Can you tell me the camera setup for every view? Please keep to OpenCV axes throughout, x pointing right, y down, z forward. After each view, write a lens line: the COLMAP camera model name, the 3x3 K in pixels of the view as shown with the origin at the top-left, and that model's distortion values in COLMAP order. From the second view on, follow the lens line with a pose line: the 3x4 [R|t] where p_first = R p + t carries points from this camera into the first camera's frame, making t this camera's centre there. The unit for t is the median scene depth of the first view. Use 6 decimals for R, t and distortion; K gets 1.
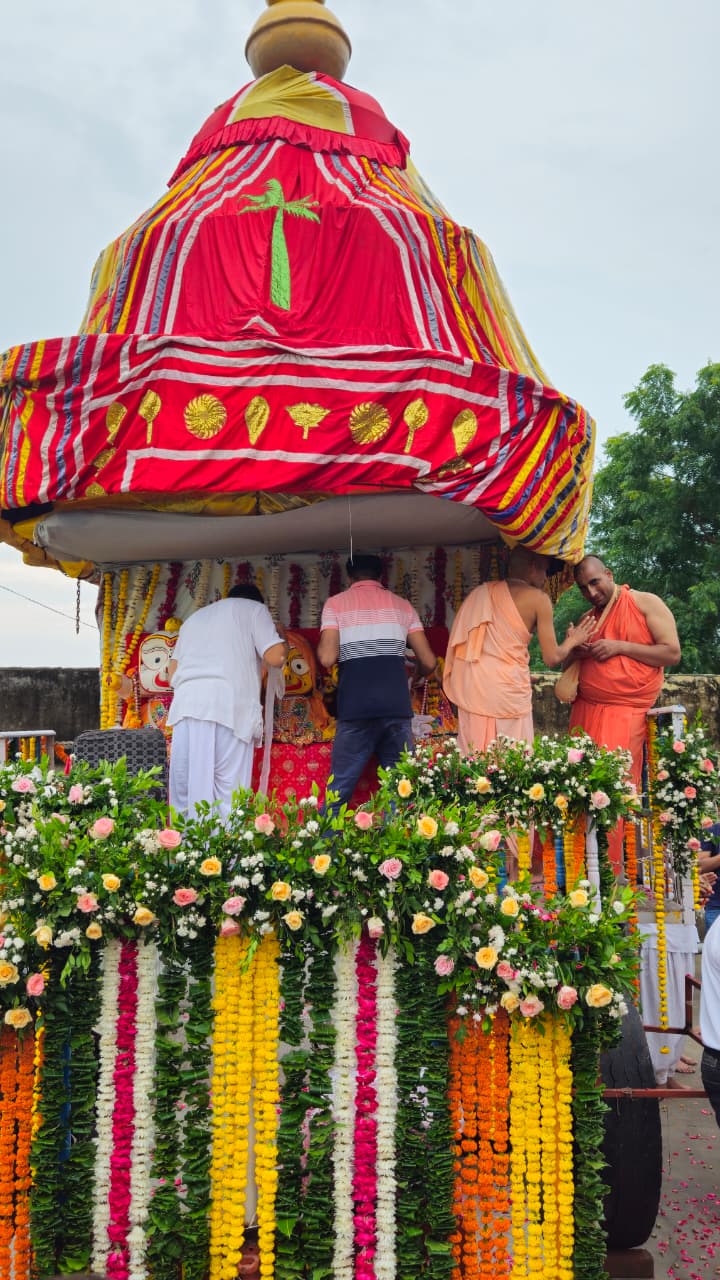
lens RADIAL K [[1232.5, 0, 325.8], [0, 1232.5, 639.9], [0, 0, 1]] dist [0.048040, 0.000000]
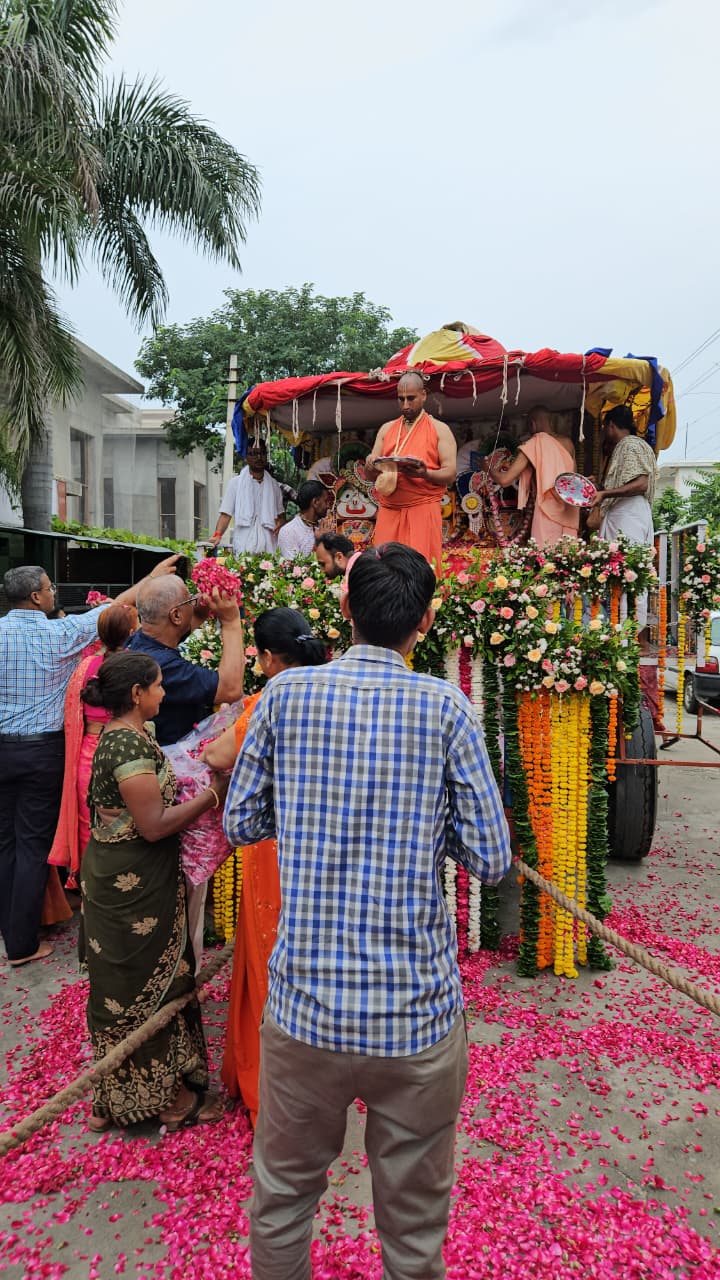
lens RADIAL K [[894.9, 0, 321.6], [0, 894.9, 657.0], [0, 0, 1]] dist [0.061004, -0.055732]
pose [[0.984475, 0.016181, -0.174778, 0.048254], [0.014290, 0.985047, 0.171691, 0.034799], [0.174942, -0.171523, 0.969523, -0.195510]]
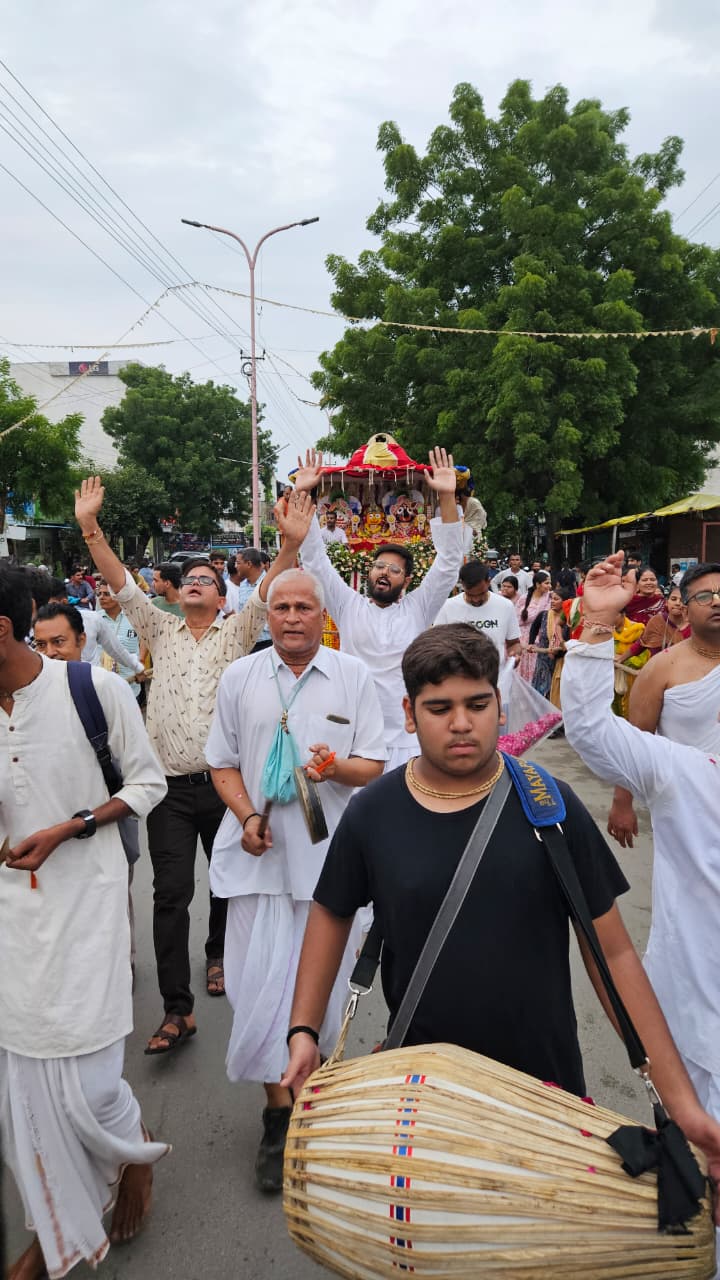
lens RADIAL K [[894.9, 0, 319.8], [0, 894.9, 652.4], [0, 0, 1]] dist [0.061004, -0.055732]
pose [[0.999113, 0.029177, -0.030354, -0.164893], [-0.022401, 0.978816, 0.203510, -0.193374], [0.035648, -0.202650, 0.978602, -2.667115]]
